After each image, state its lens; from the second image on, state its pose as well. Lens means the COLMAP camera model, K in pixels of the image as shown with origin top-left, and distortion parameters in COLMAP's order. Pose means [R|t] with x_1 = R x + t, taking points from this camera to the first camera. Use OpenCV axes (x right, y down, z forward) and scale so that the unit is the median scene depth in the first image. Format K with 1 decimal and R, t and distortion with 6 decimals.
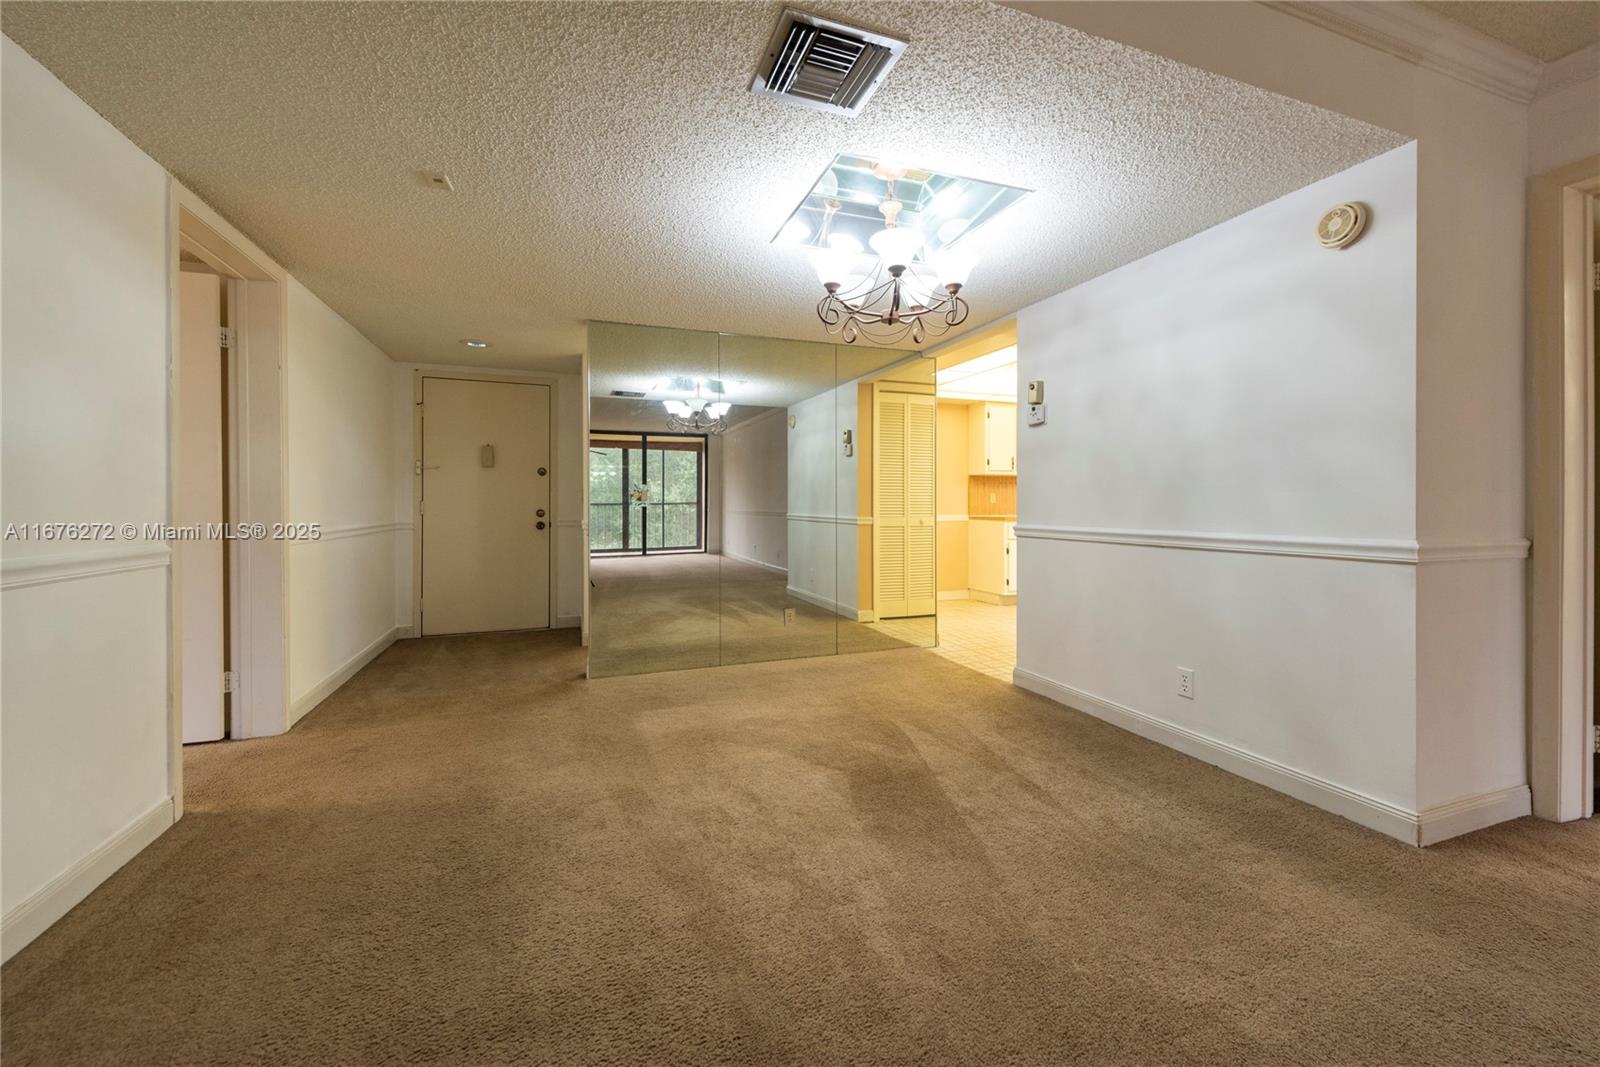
lens RADIAL K [[644.1, 0, 822.0], [0, 644.1, 505.5], [0, 0, 1]] dist [-0.001544, -0.000259]
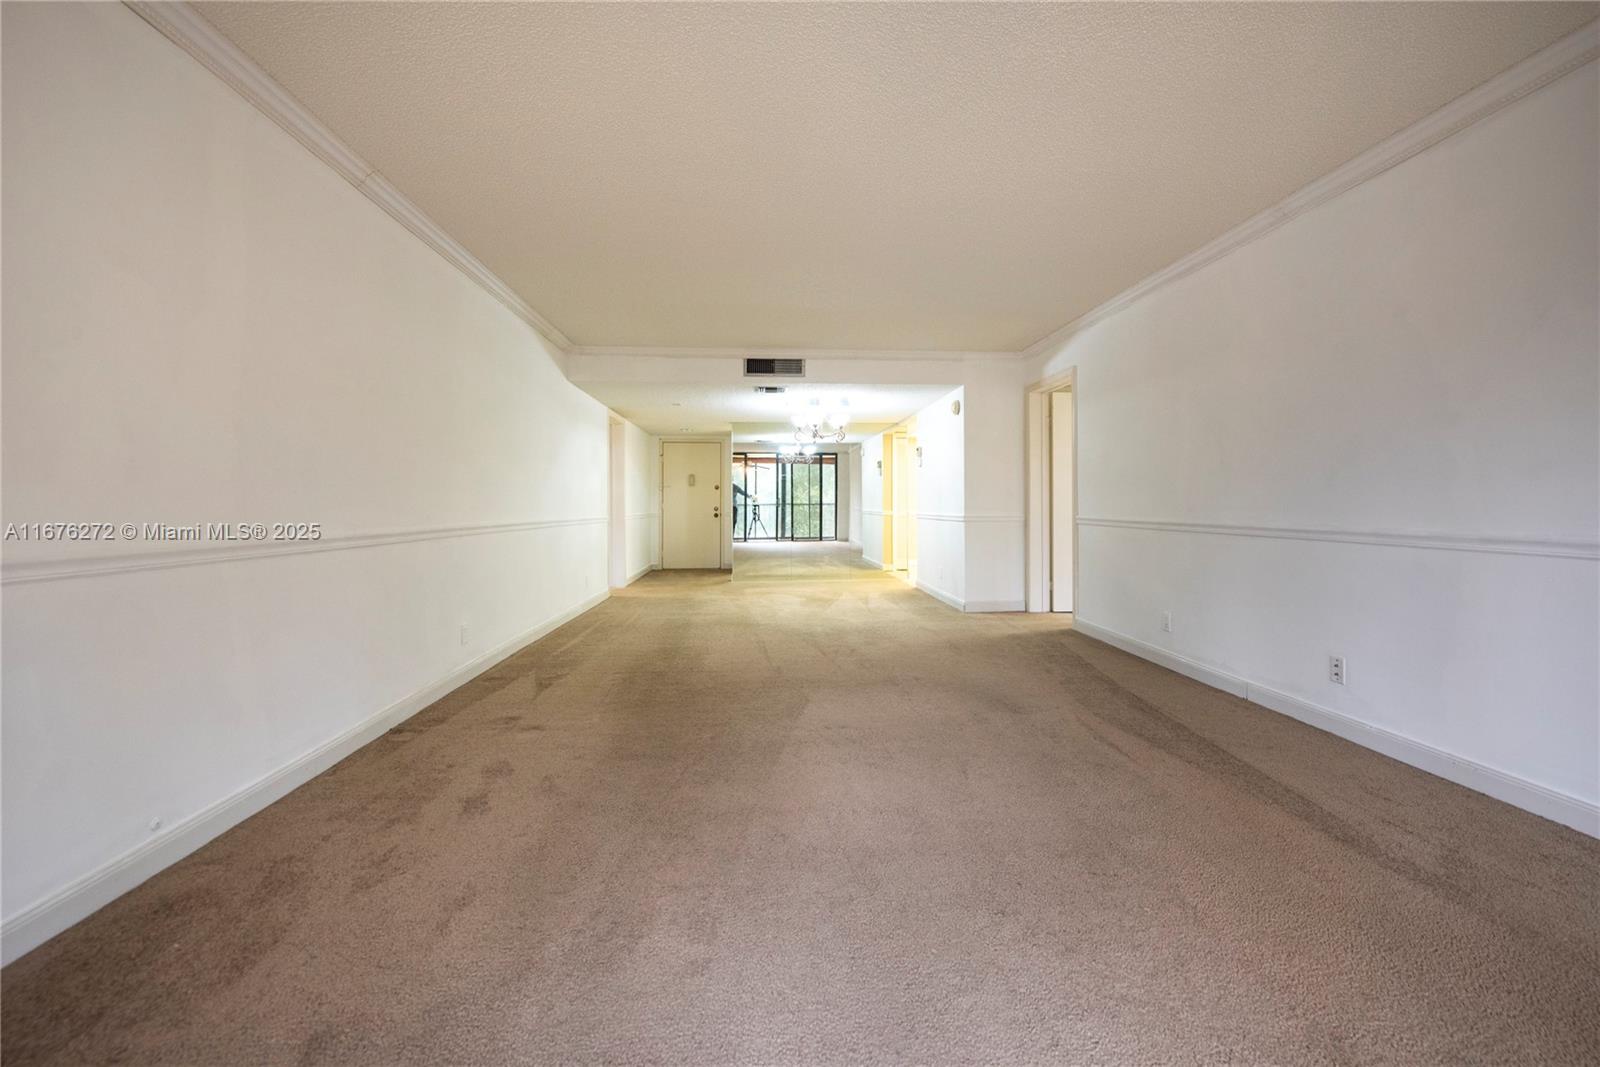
lens RADIAL K [[654.4, 0, 815.1], [0, 654.4, 490.8], [0, 0, 1]] dist [-0.018930, -0.000246]
pose [[0.958741, -0.010255, -0.284098, 0.463927], [0.003402, 0.999691, -0.024607, 0.007968], [0.284262, 0.022626, 0.958480, -0.912592]]
